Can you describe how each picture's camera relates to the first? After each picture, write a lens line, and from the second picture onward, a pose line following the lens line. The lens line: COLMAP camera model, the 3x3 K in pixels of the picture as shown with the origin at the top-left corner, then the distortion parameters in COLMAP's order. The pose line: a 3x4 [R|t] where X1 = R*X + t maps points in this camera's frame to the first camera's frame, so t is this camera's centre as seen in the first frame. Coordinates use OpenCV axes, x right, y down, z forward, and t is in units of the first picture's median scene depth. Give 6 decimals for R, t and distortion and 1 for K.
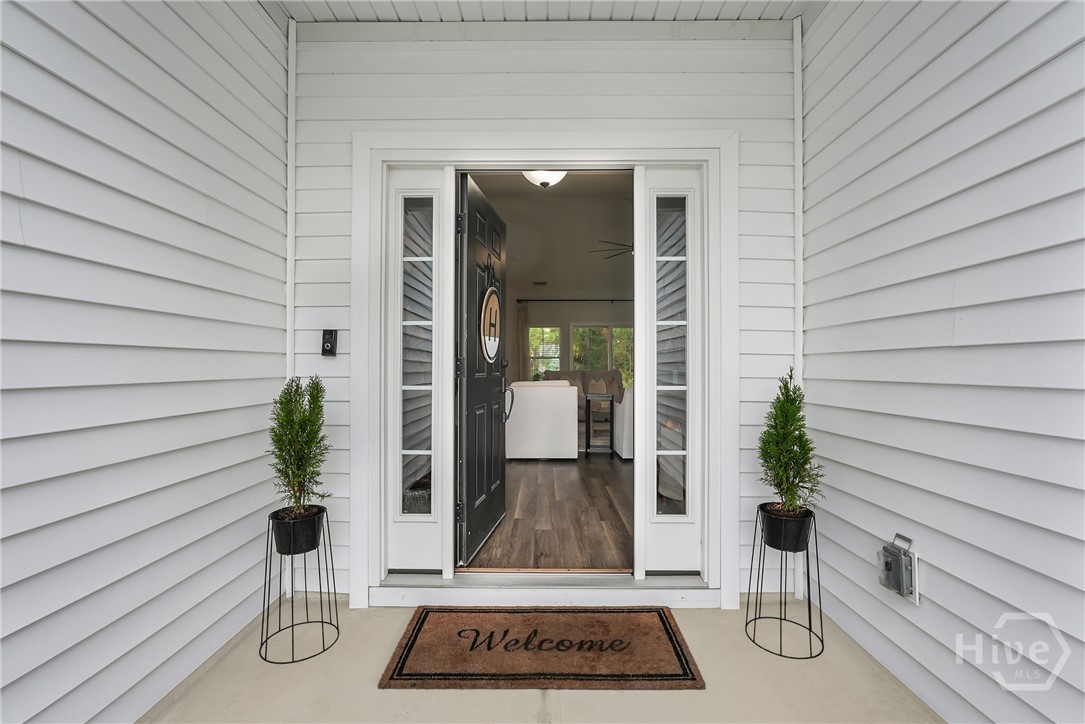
lens RADIAL K [[482.2, 0, 542.5], [0, 482.2, 362.0], [0, 0, 1]] dist [-0.001570, 0.000565]
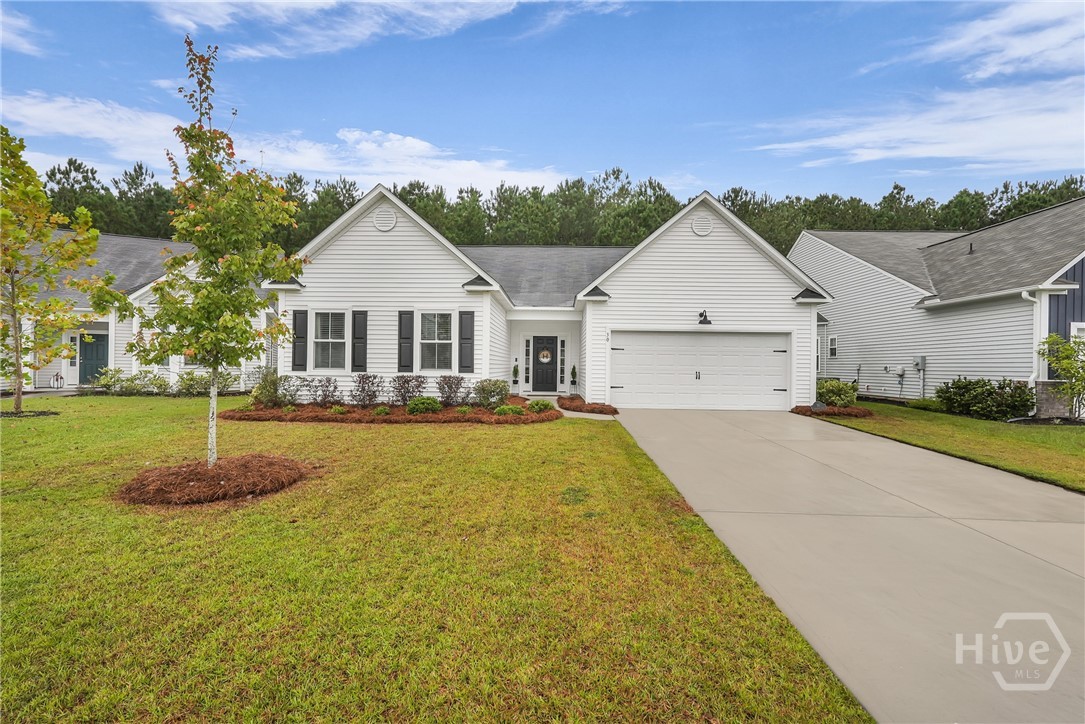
lens RADIAL K [[482.2, 0, 542.5], [0, 482.2, 362.0], [0, 0, 1]] dist [-0.001570, 0.000565]
pose [[0.999855, 0.008251, -0.014890, 0.081057], [-0.008217, 0.999963, 0.002377, -0.031488], [0.014909, -0.002254, 0.999886, -6.428775]]
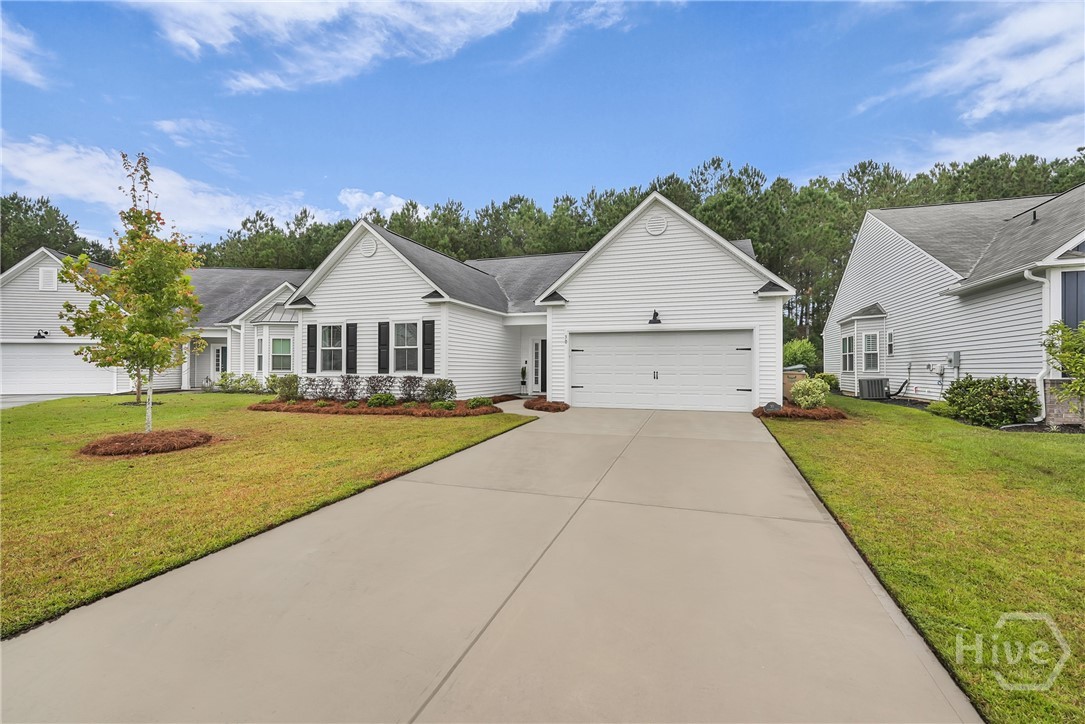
lens RADIAL K [[485.7, 0, 542.5], [0, 485.7, 362.0], [0, 0, 1]] dist [-0.002326, -0.000138]
pose [[0.949623, -0.005101, -0.313352, 2.333849], [0.004104, 0.999984, -0.003843, -0.013296], [0.313367, 0.002363, 0.949629, -6.542634]]
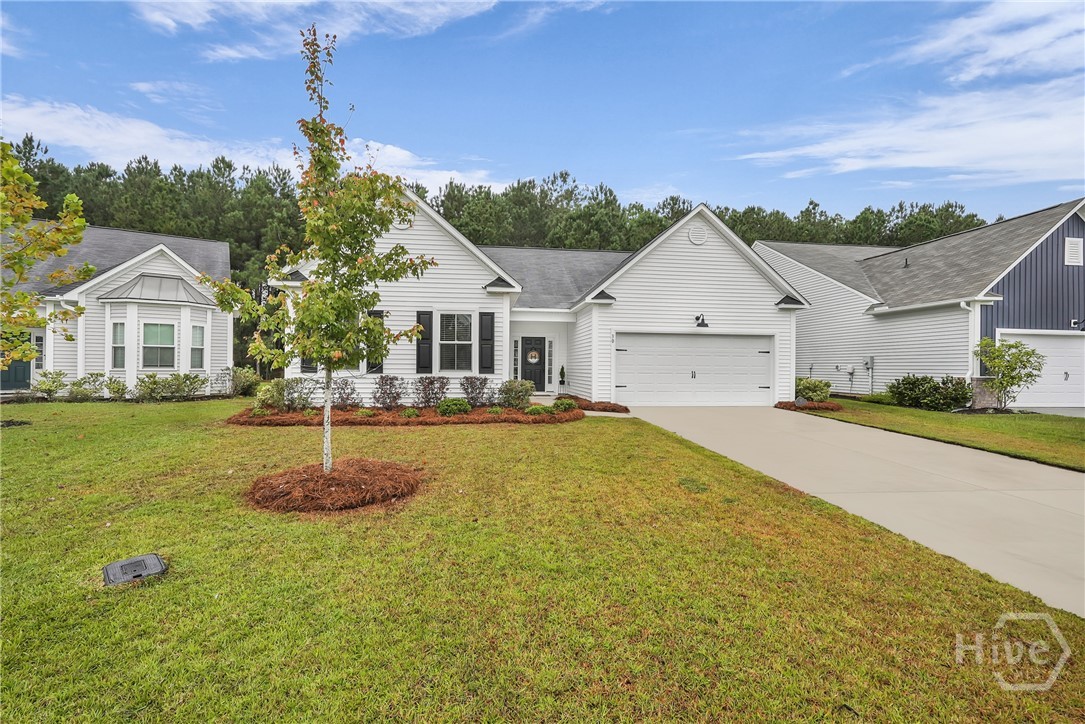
lens RADIAL K [[484.7, 0, 542.5], [0, 484.7, 362.0], [0, 0, 1]] dist [-0.003052, -0.000413]
pose [[0.990456, 0.005349, 0.137728, -0.898684], [-0.005650, 0.999982, 0.001798, -0.034533], [-0.137716, -0.002559, 0.990468, -6.522034]]
